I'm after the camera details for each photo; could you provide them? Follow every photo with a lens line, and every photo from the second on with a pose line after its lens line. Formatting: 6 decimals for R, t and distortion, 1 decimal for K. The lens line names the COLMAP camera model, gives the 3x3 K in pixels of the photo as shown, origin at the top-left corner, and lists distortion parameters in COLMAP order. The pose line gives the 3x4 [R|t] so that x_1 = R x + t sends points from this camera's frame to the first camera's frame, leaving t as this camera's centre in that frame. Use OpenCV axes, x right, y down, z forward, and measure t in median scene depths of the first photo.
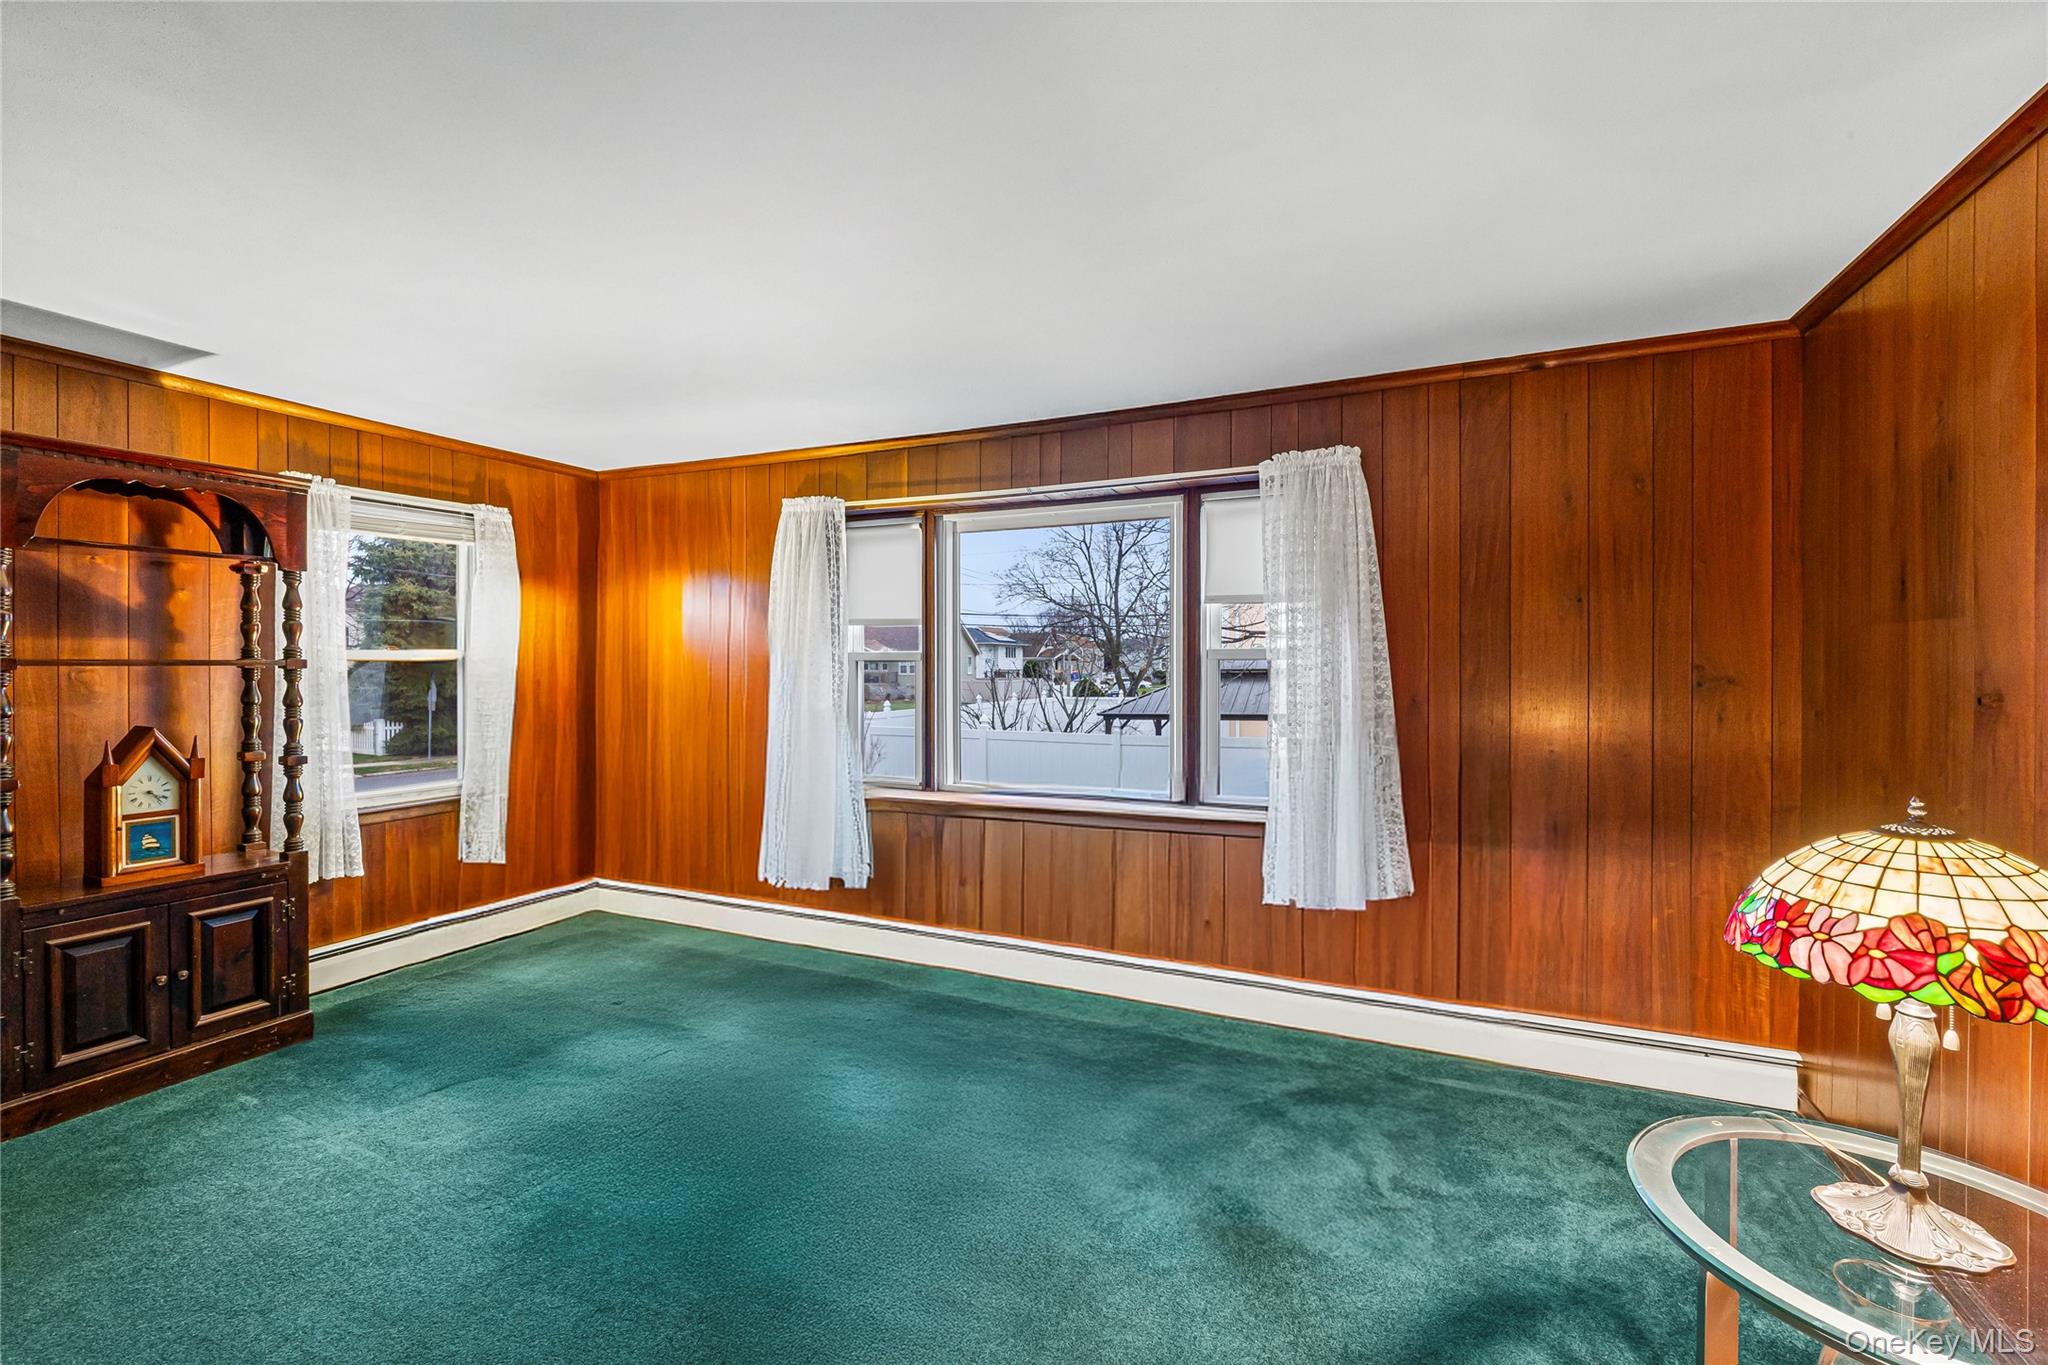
lens RADIAL K [[872.1, 0, 1017.3], [0, 872.1, 669.0], [0, 0, 1]] dist [-0.010857, -0.000183]
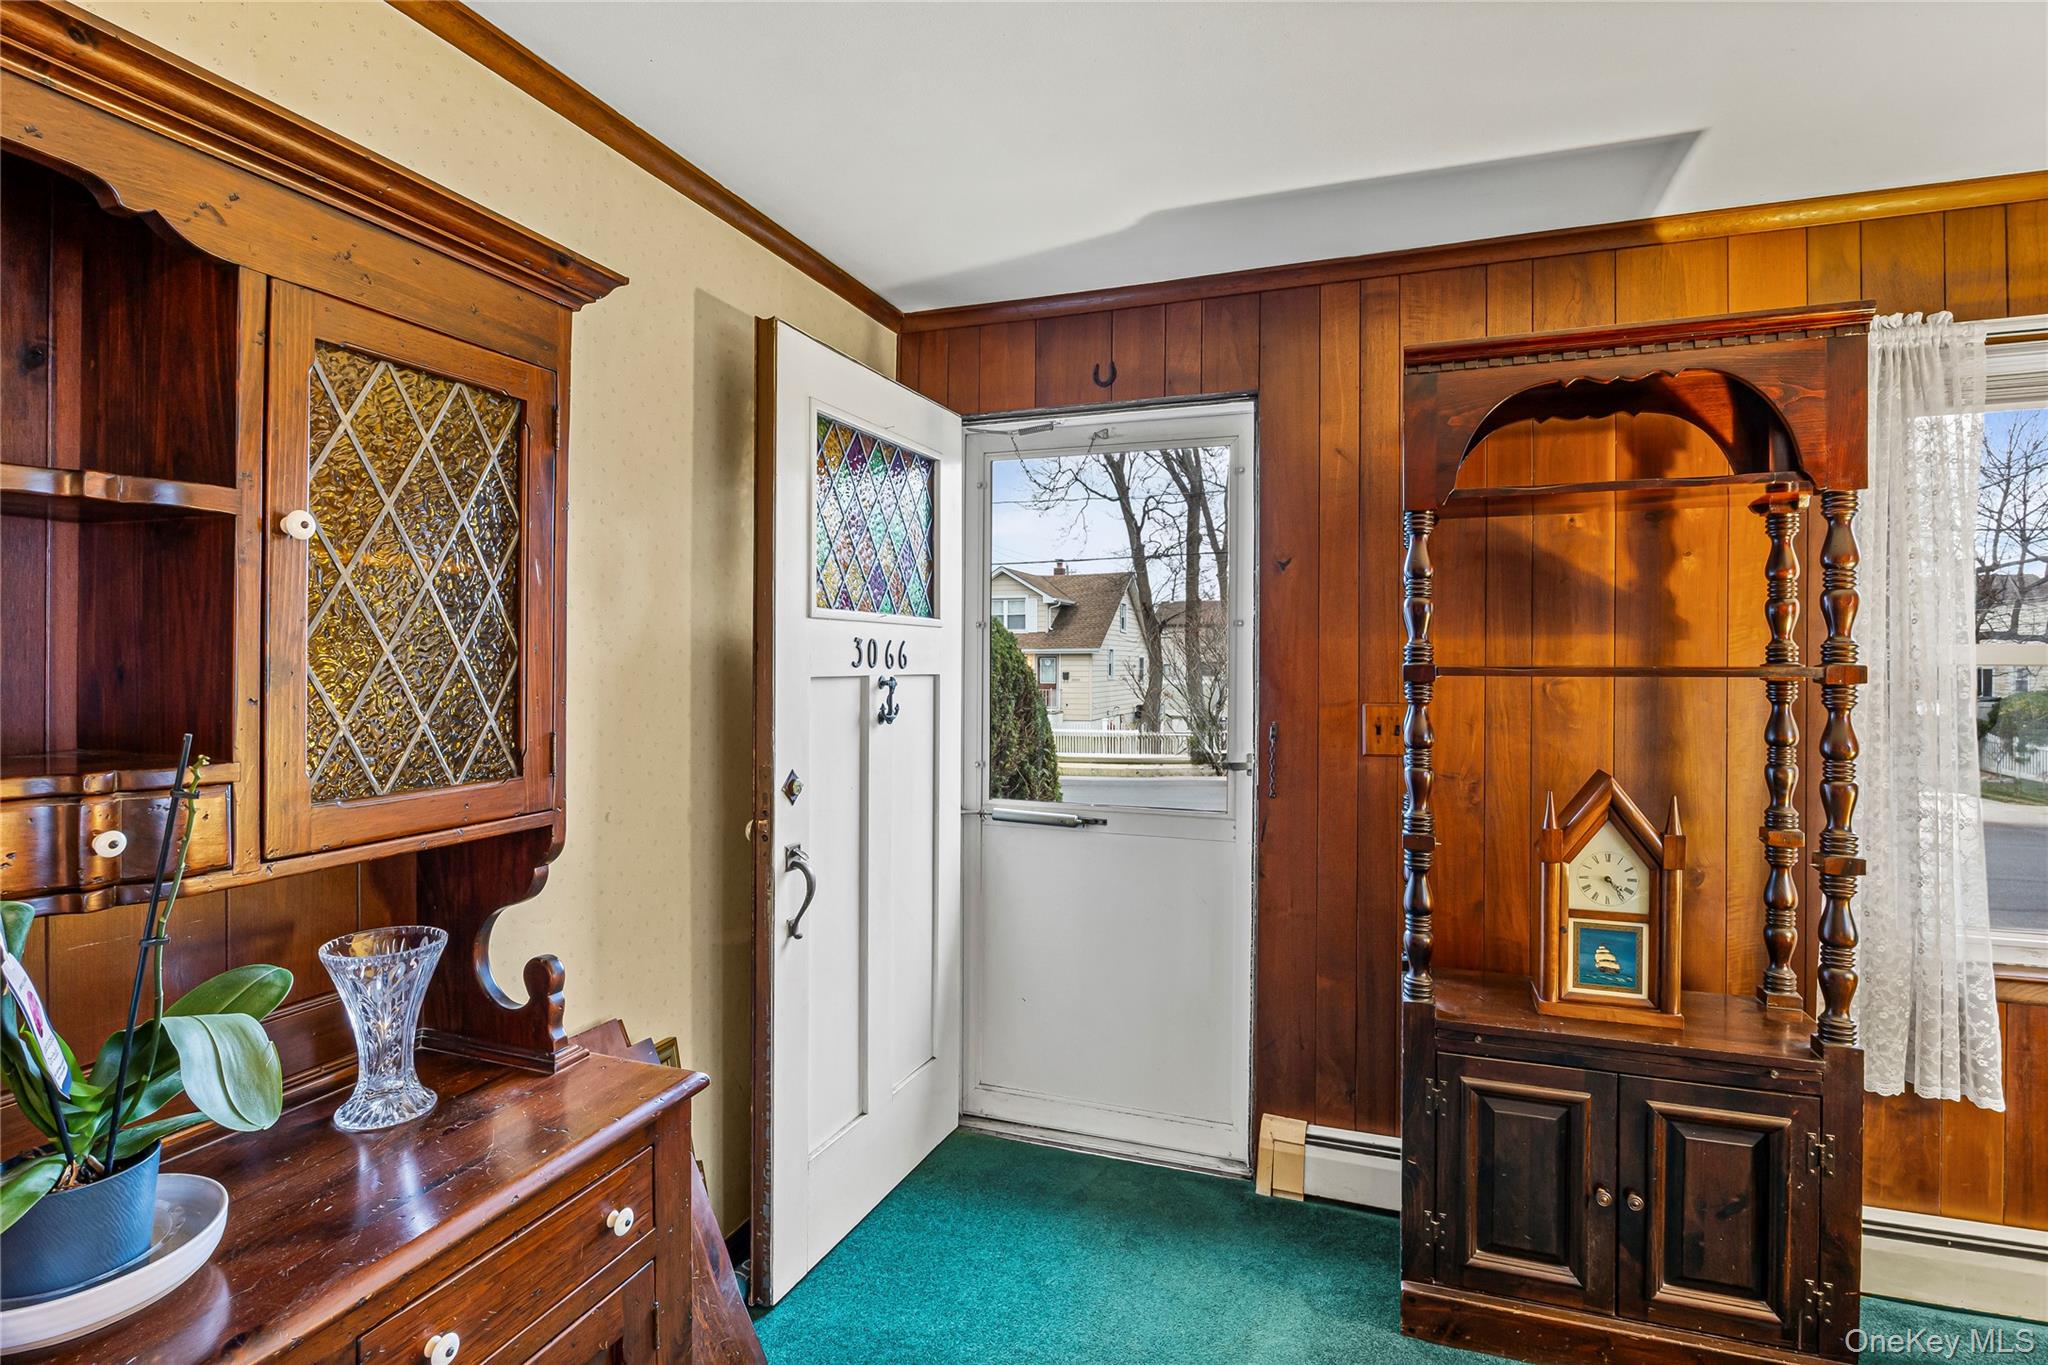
lens RADIAL K [[1009.8, 0, 1020.1], [0, 1009.8, 670.7], [0, 0, 1]] dist [-0.018067, 0.002563]
pose [[0.093929, 0.002458, -0.995576, -0.301908], [-0.008161, 0.999965, 0.001699, -0.004935], [0.995545, 0.007966, 0.093946, 0.470967]]
